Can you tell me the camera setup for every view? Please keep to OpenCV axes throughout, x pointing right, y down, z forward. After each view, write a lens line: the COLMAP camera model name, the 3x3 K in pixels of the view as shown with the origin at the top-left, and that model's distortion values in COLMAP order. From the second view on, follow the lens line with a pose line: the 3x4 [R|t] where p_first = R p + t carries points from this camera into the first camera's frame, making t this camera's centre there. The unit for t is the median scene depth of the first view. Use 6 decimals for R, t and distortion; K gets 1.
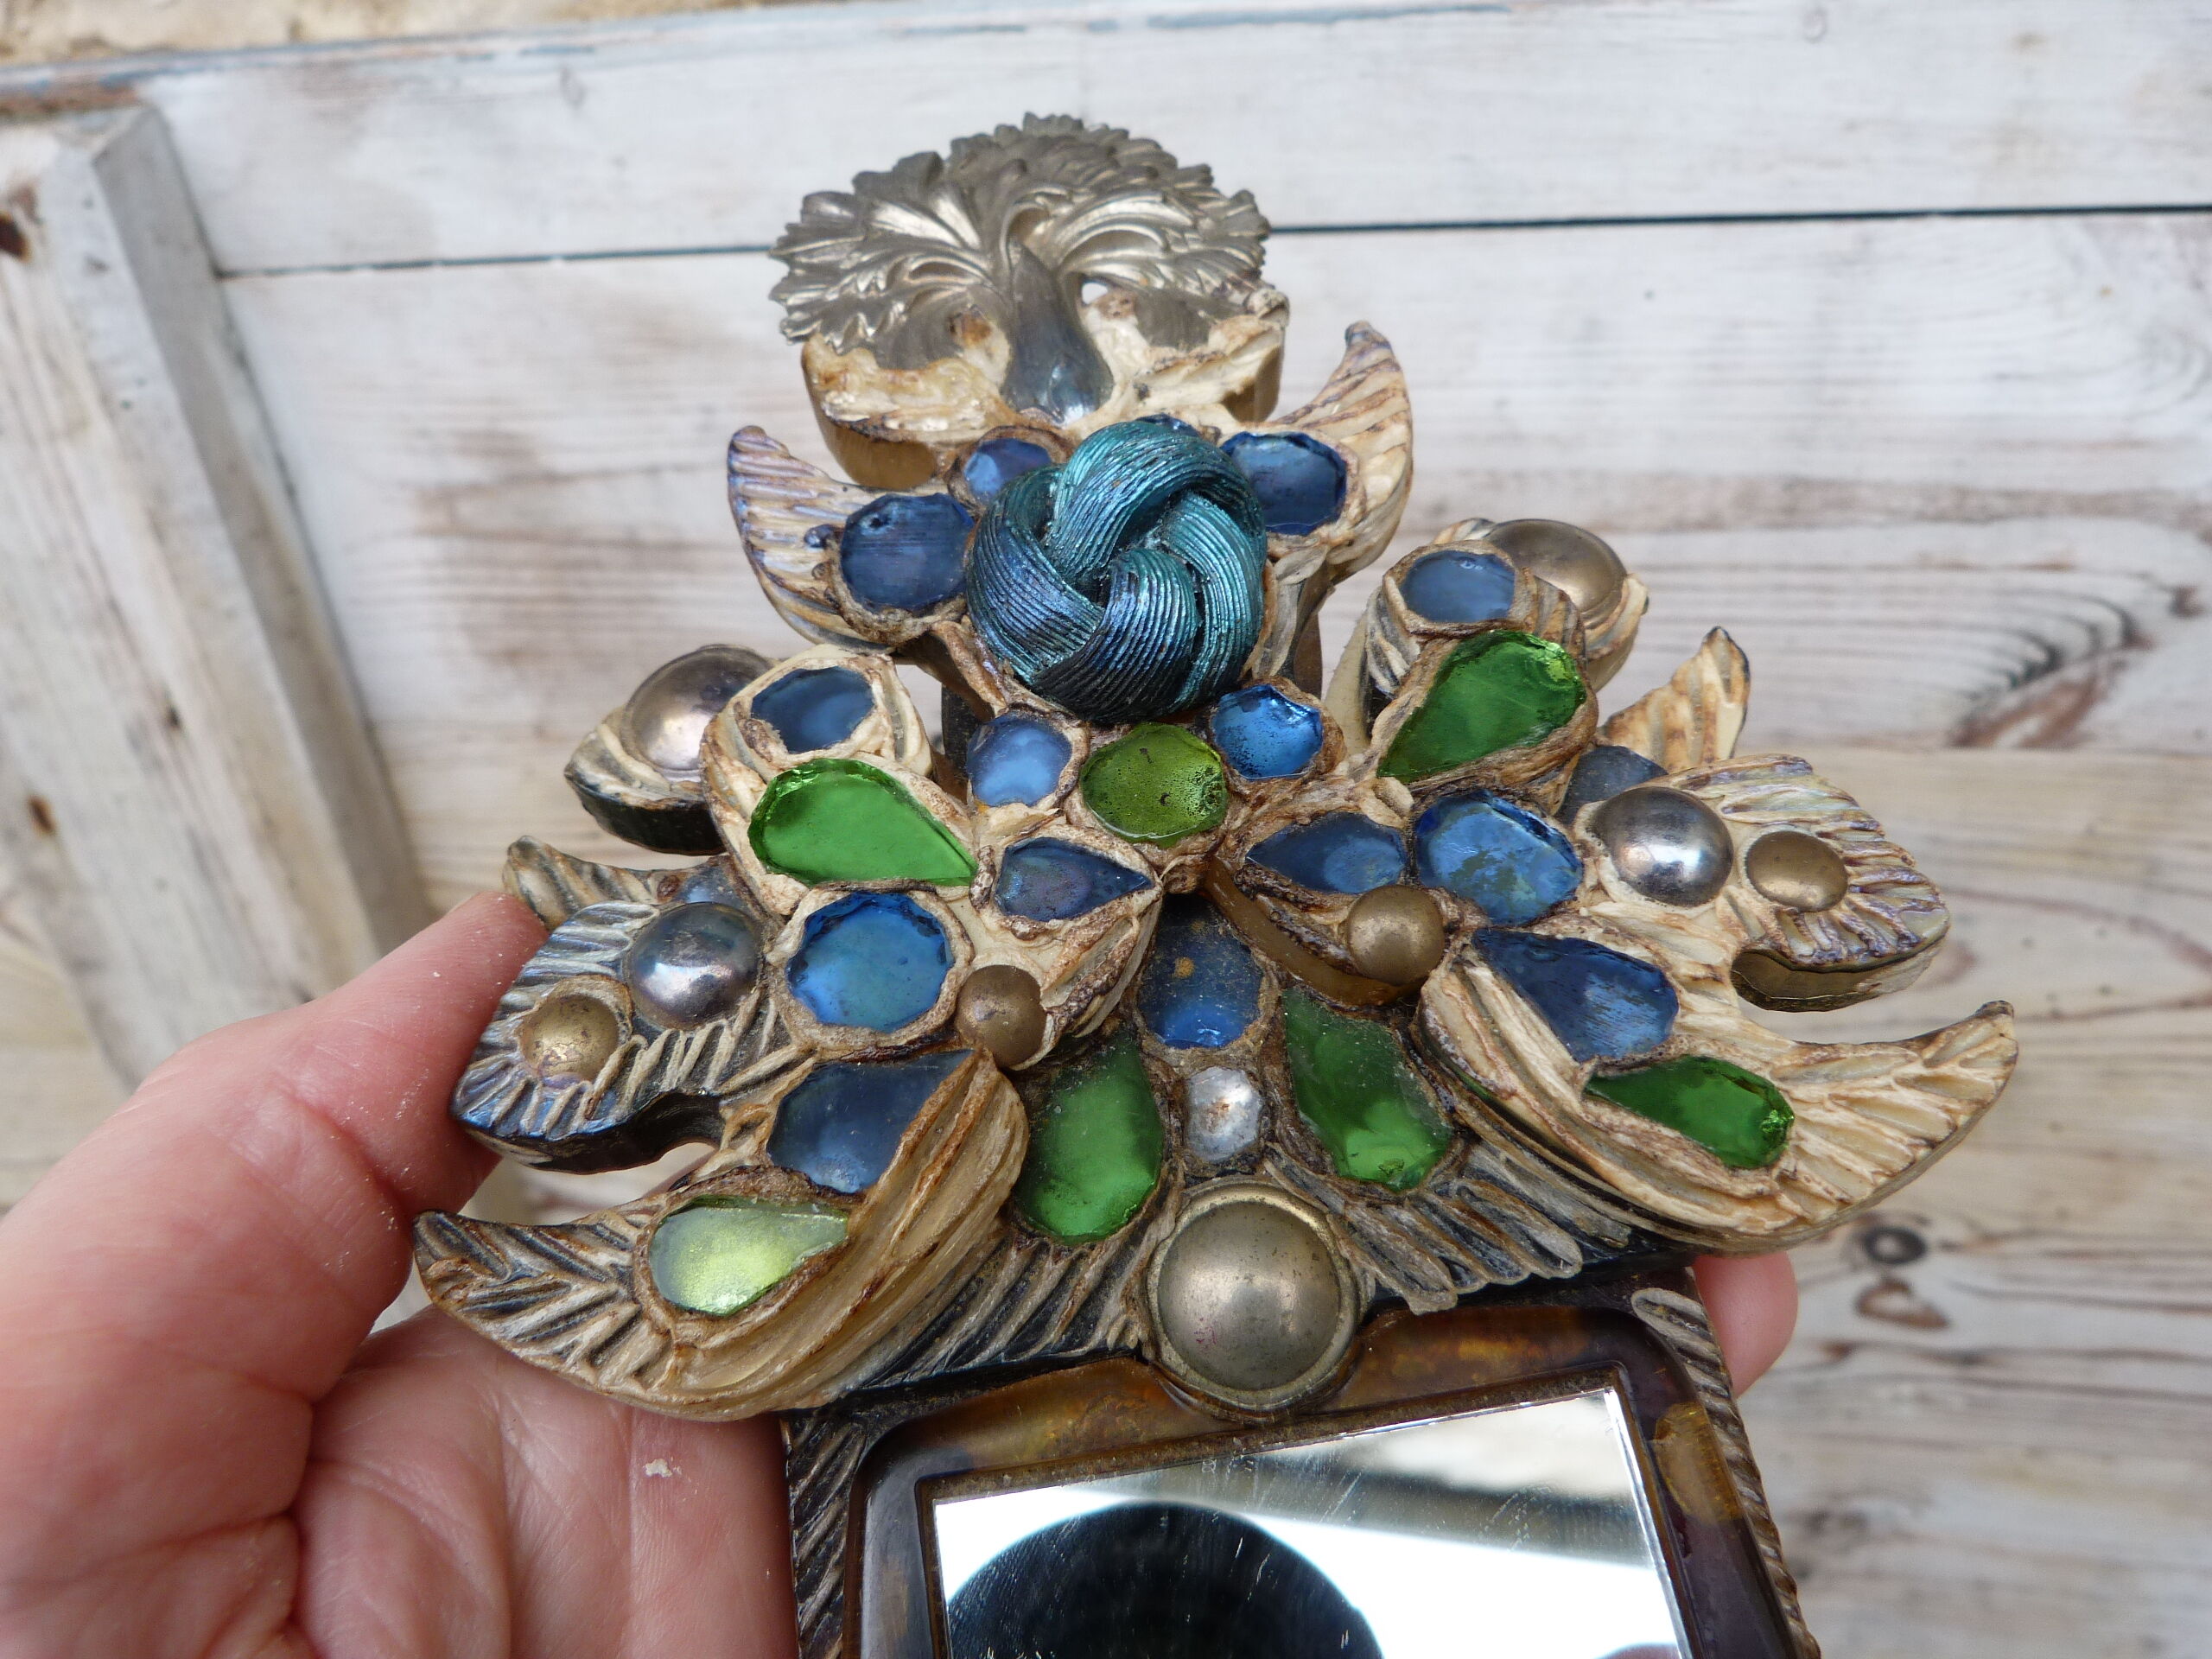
lens RADIAL K [[1639.0, 0, 1106.0], [0, 1639.0, 829.5], [0, 0, 1]] dist [-0.047733, -0.002476]
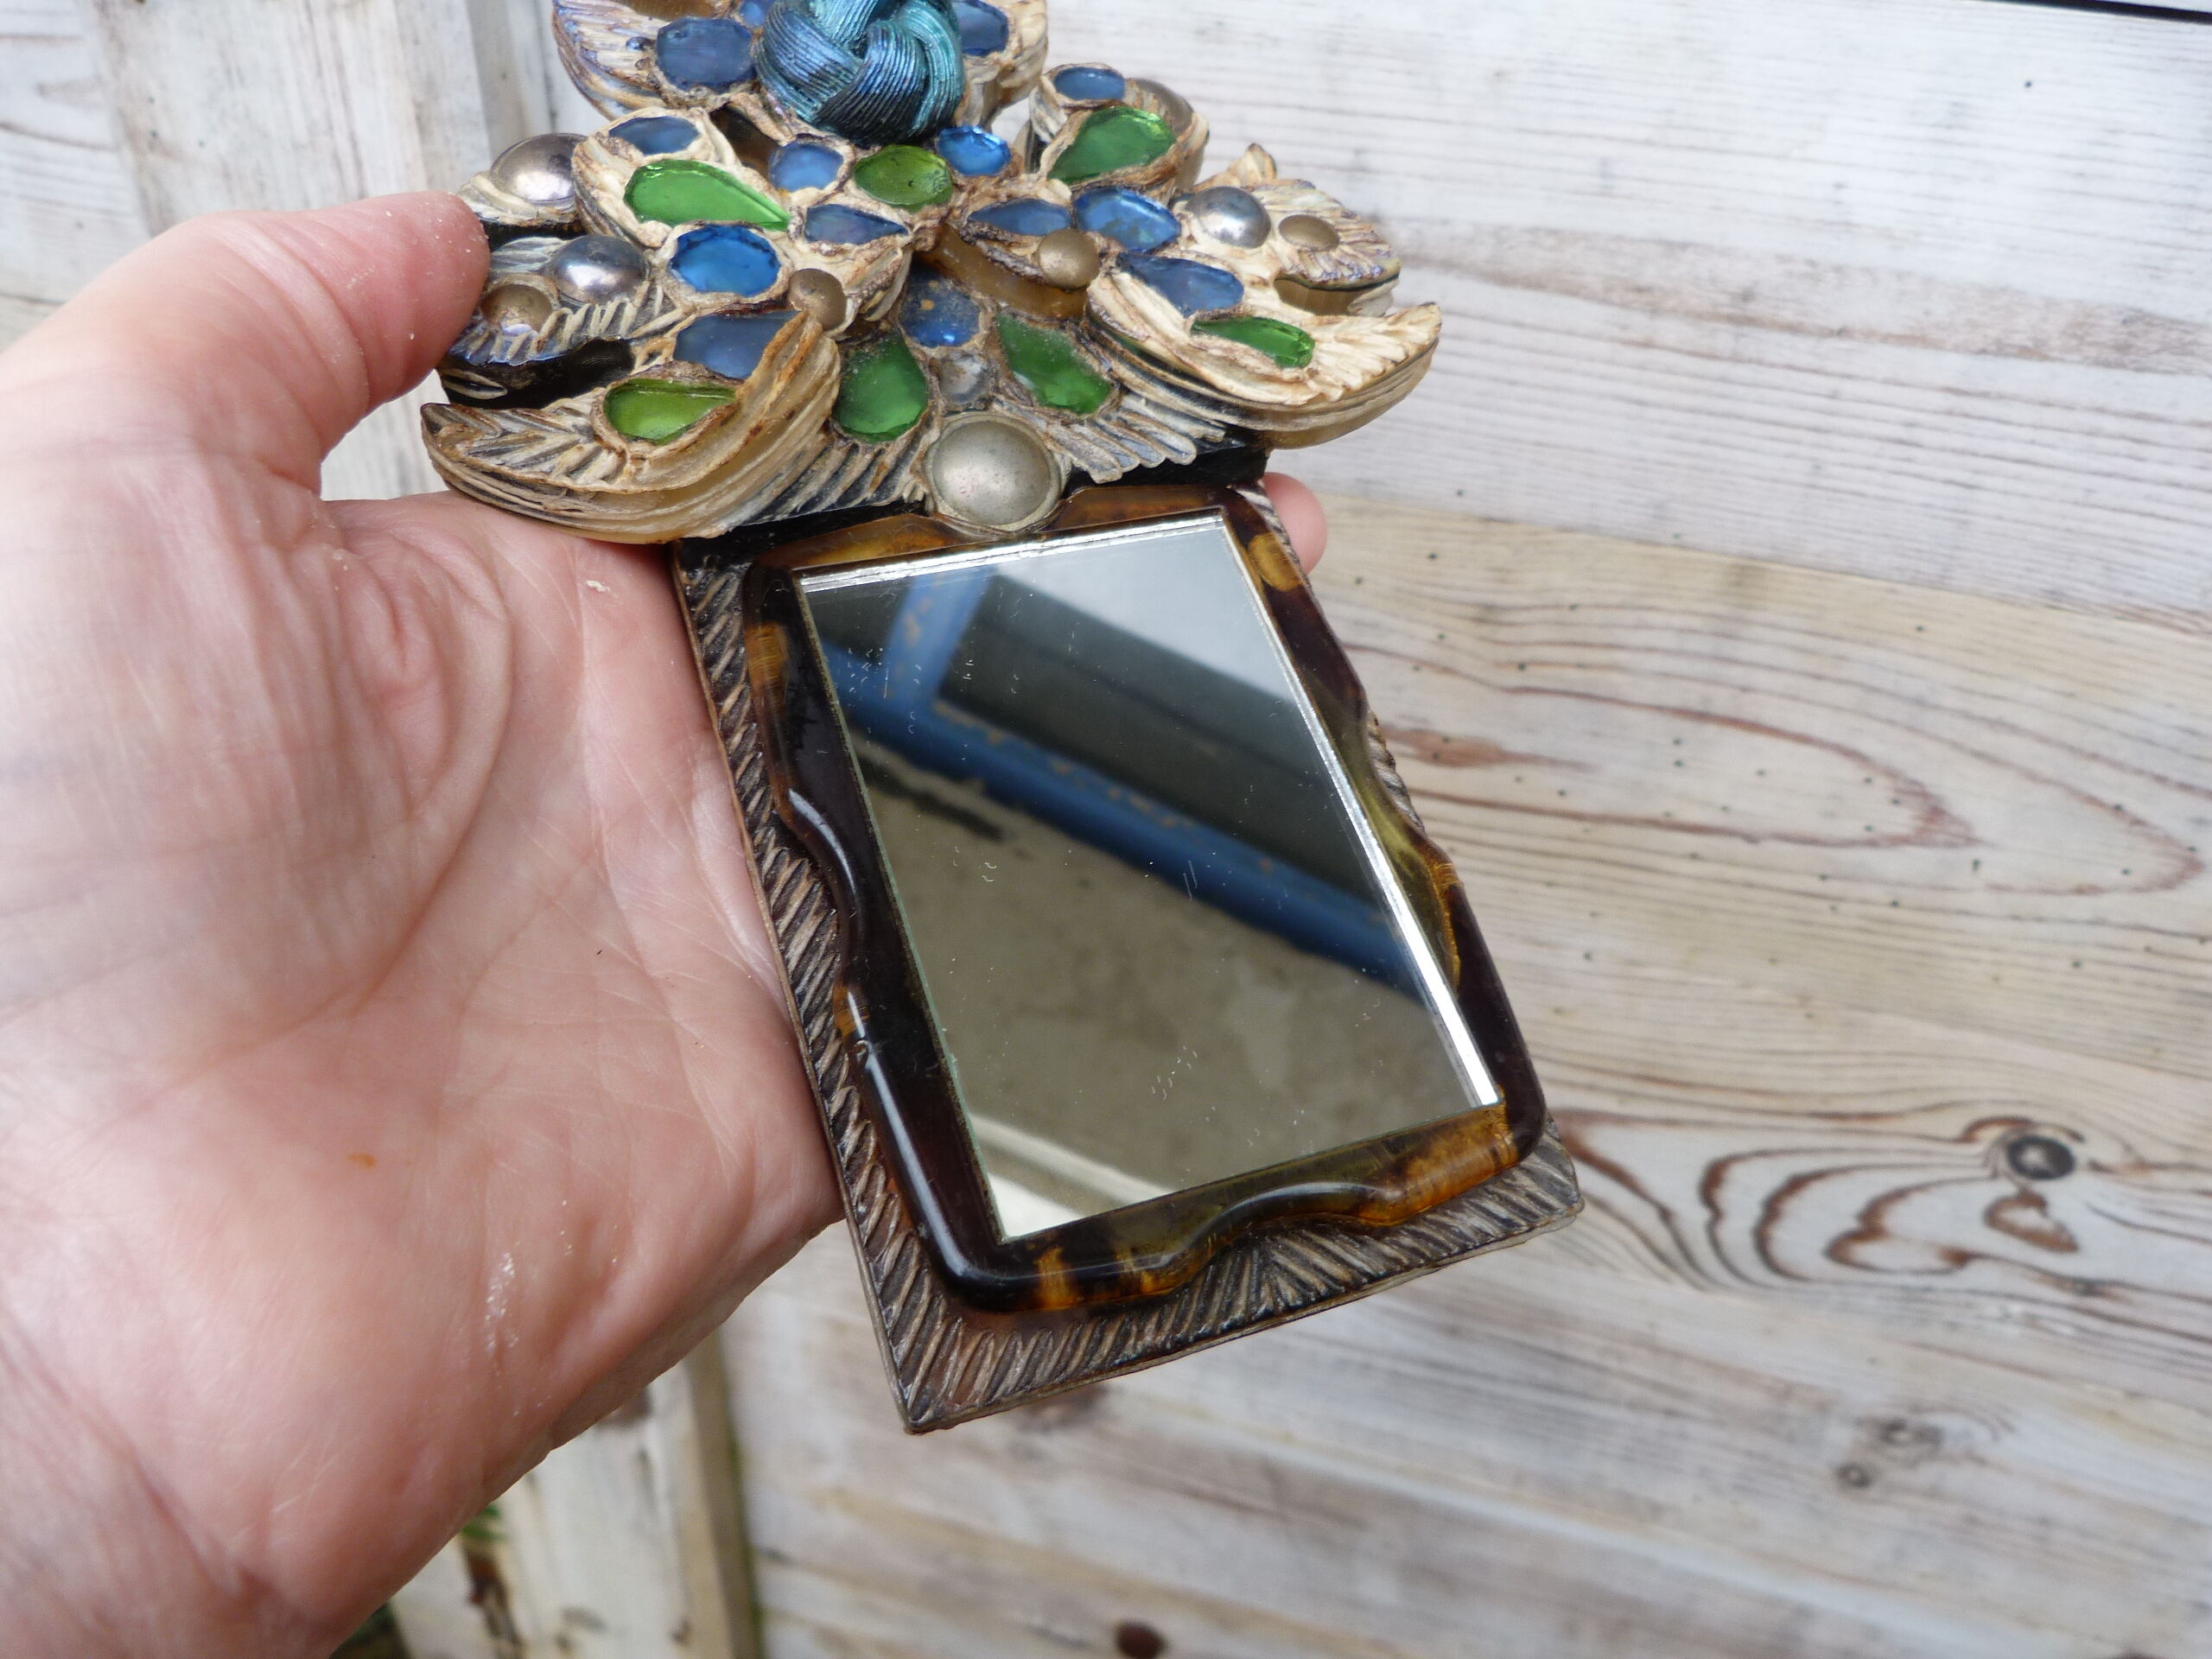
lens RADIAL K [[1639.0, 0, 1106.0], [0, 1639.0, 829.5], [0, 0, 1]] dist [-0.047733, -0.002476]
pose [[0.965905, -0.057099, 0.252521, -0.209383], [0.054846, 0.998367, 0.015959, 0.581055], [-0.253020, -0.001565, 0.967460, -0.507032]]
